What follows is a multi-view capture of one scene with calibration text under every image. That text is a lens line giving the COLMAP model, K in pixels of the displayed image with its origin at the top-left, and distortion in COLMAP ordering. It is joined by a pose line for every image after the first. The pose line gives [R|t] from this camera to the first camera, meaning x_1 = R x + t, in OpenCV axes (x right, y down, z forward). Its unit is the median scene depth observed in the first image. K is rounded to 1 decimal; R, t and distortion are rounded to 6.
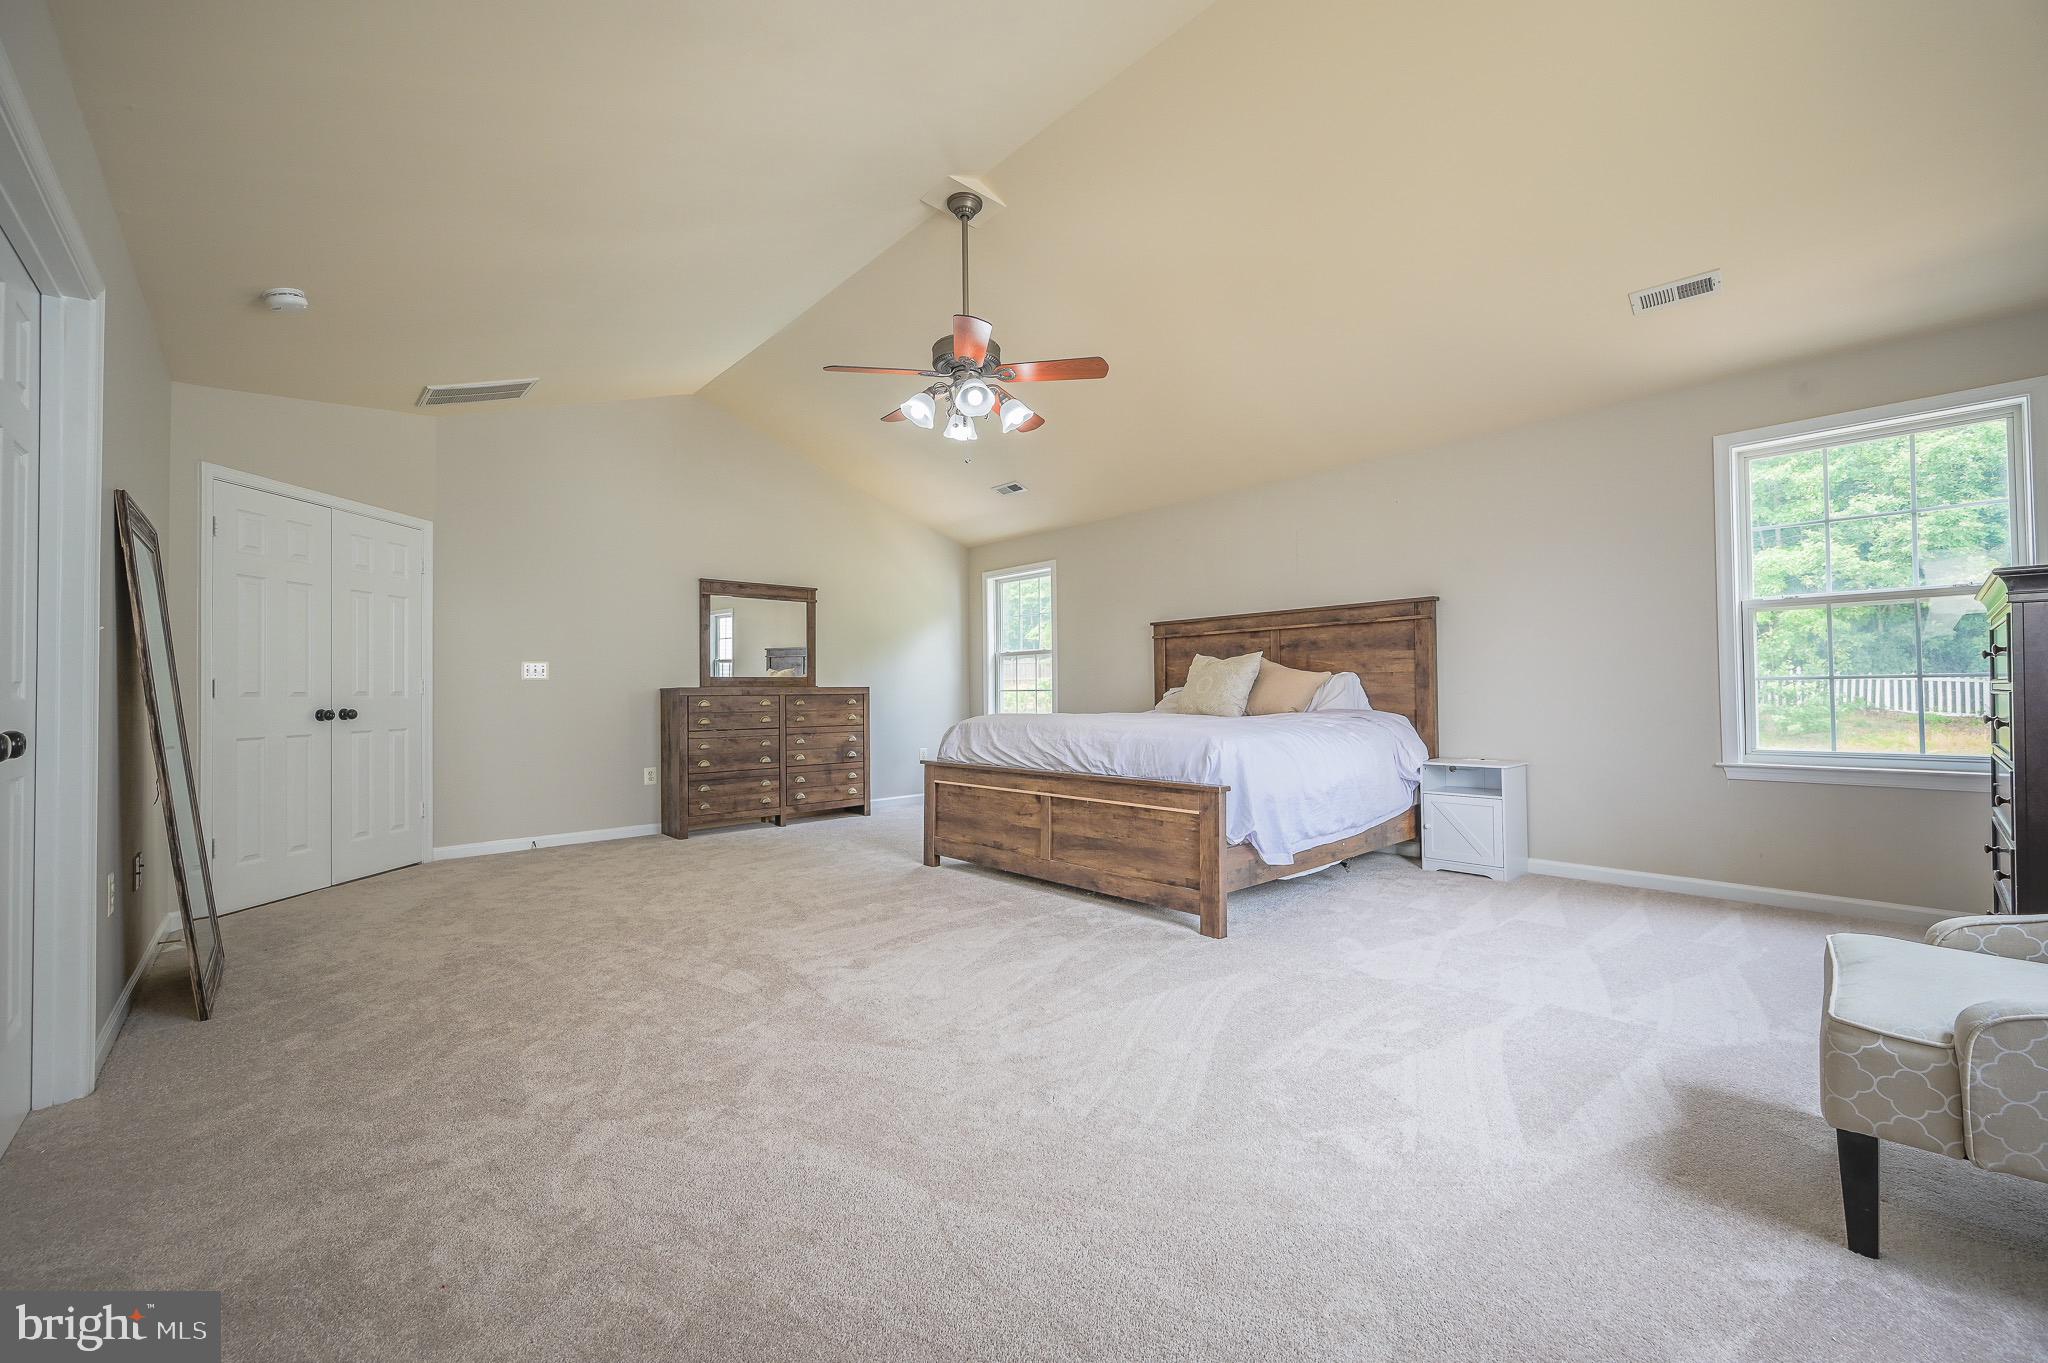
lens RADIAL K [[805.6, 0, 1026.3], [0, 805.6, 688.5], [0, 0, 1]] dist [-0.001652, 0.001309]
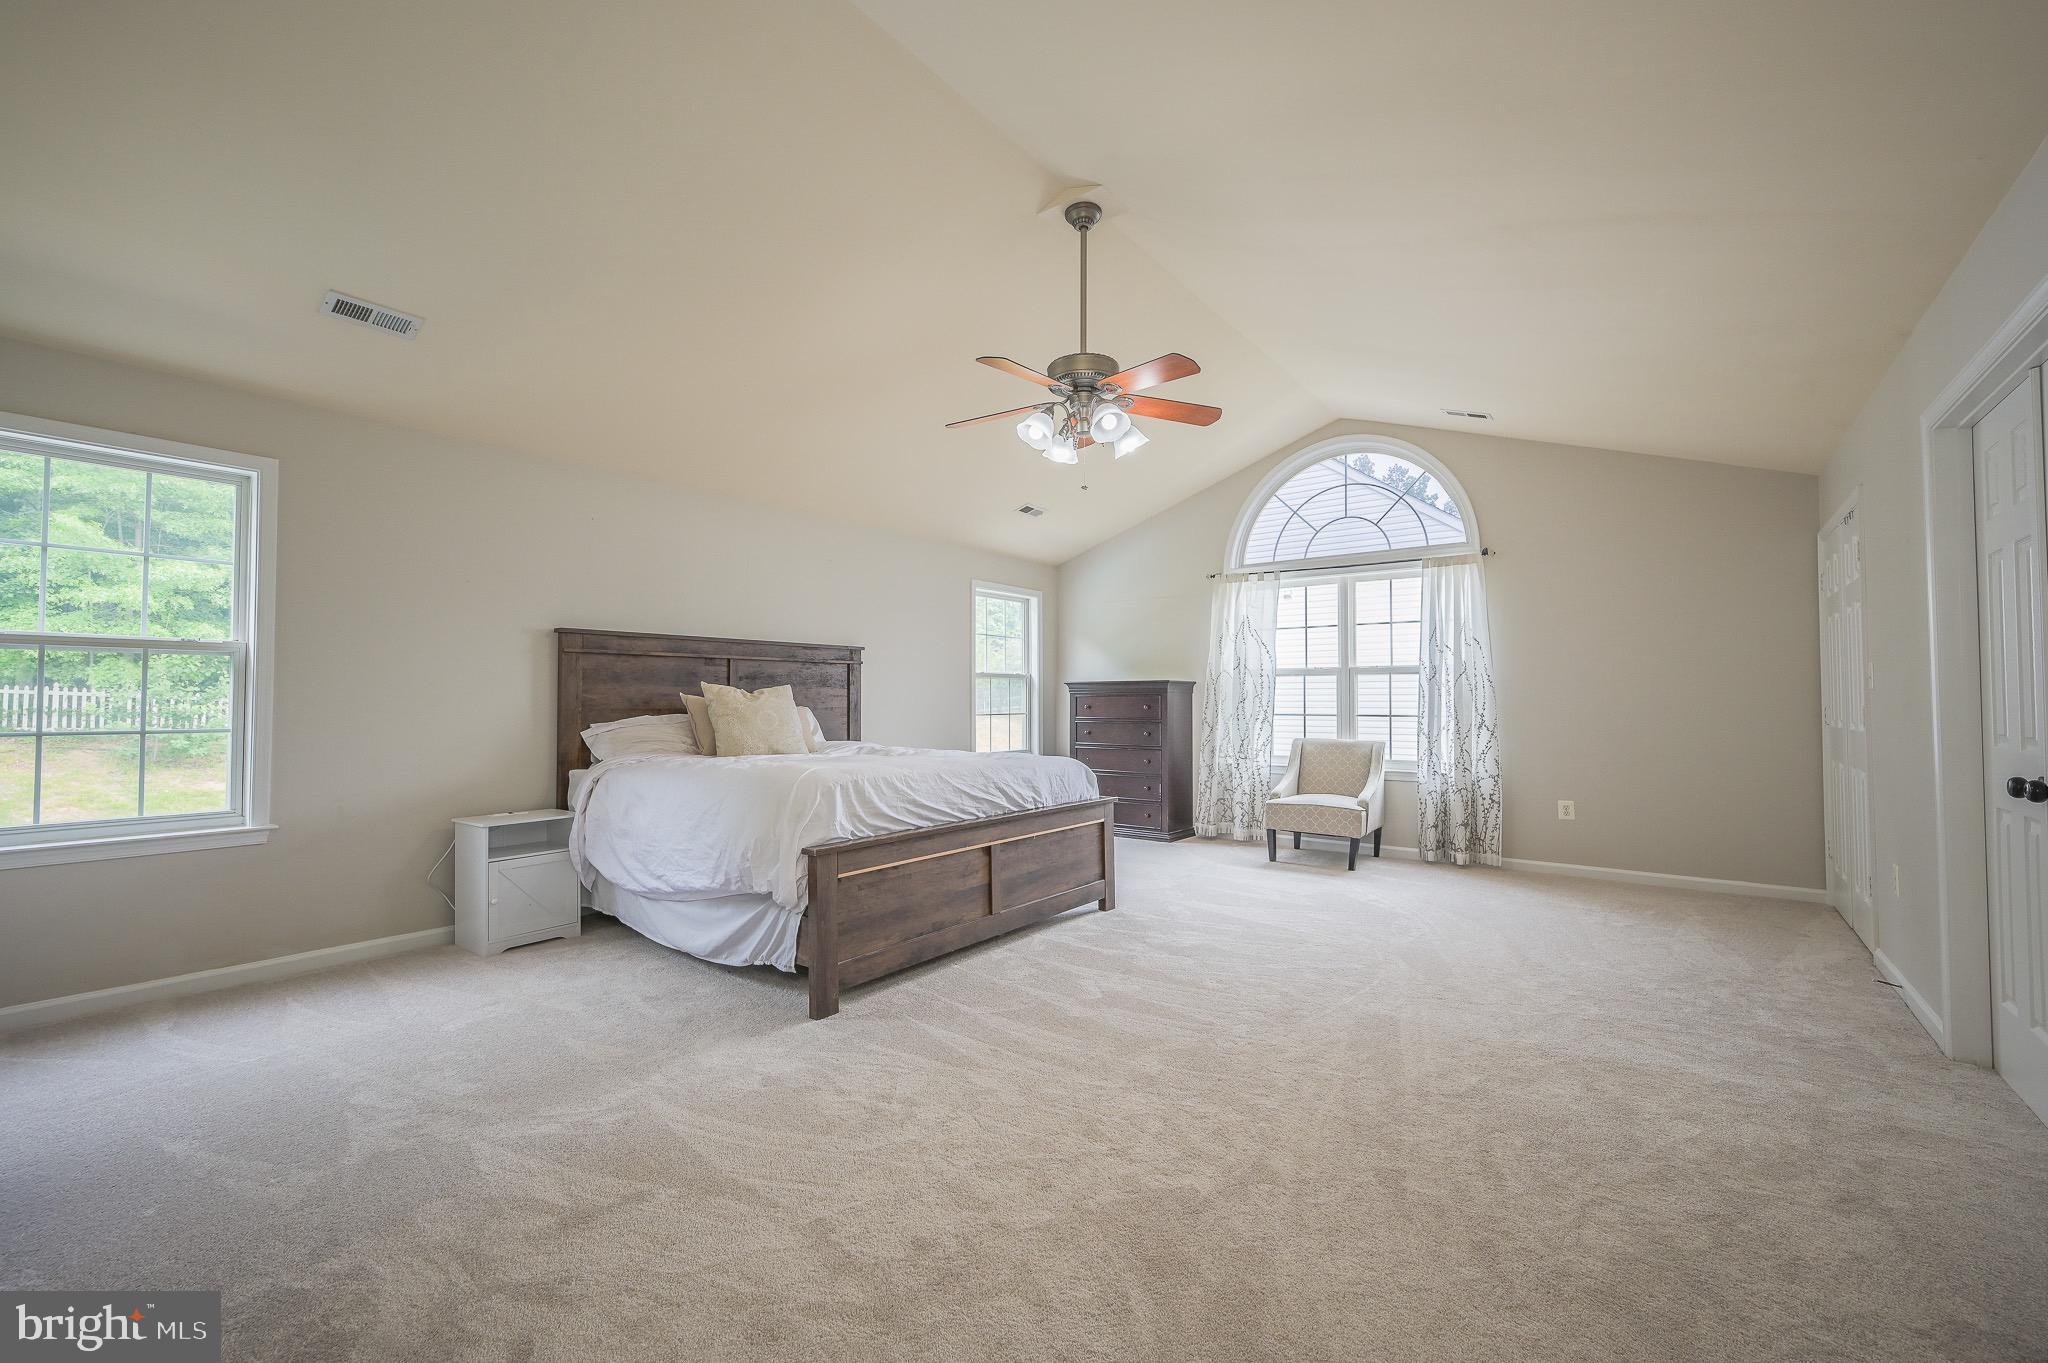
lens RADIAL K [[844.6, 0, 1026.5], [0, 844.6, 675.6], [0, 0, 1]] dist [-0.009294, -0.000089]
pose [[-0.172637, 0.038884, 0.984218, -0.858886], [-0.005927, 0.999161, -0.040514, -0.020200], [-0.984968, -0.012828, -0.172261, 1.025955]]
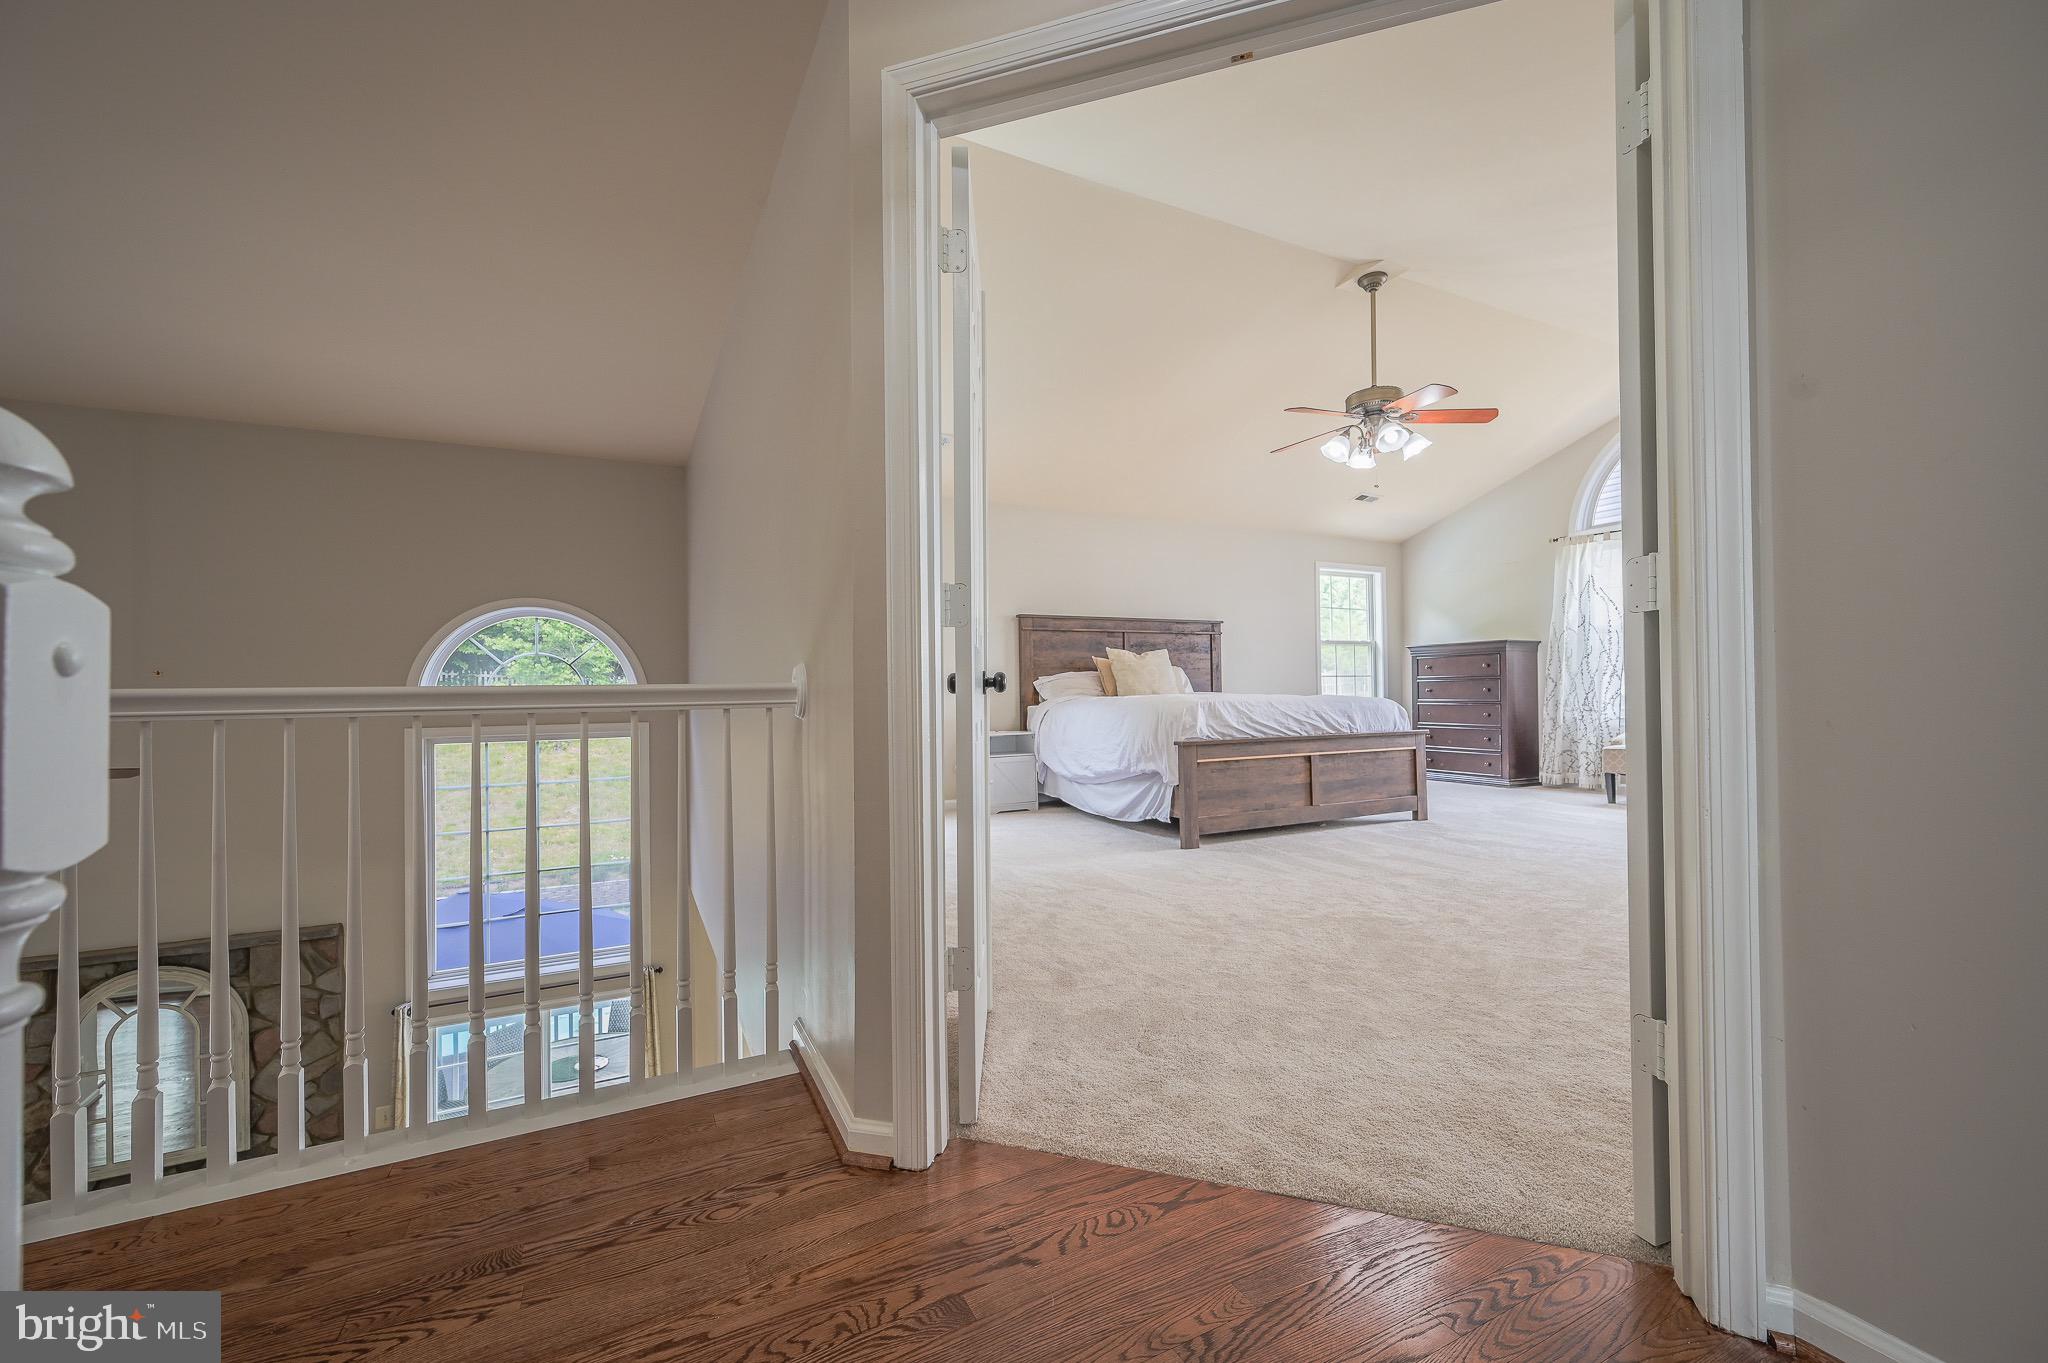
lens RADIAL K [[805.6, 0, 1020.3], [0, 805.6, 693.8], [0, 0, 1]] dist [-0.001652, 0.001309]
pose [[0.281582, 0.002335, 0.959534, -1.198177], [0.001431, 0.999995, -0.002853, 0.035551], [-0.959536, 0.002177, 0.281577, 0.983274]]
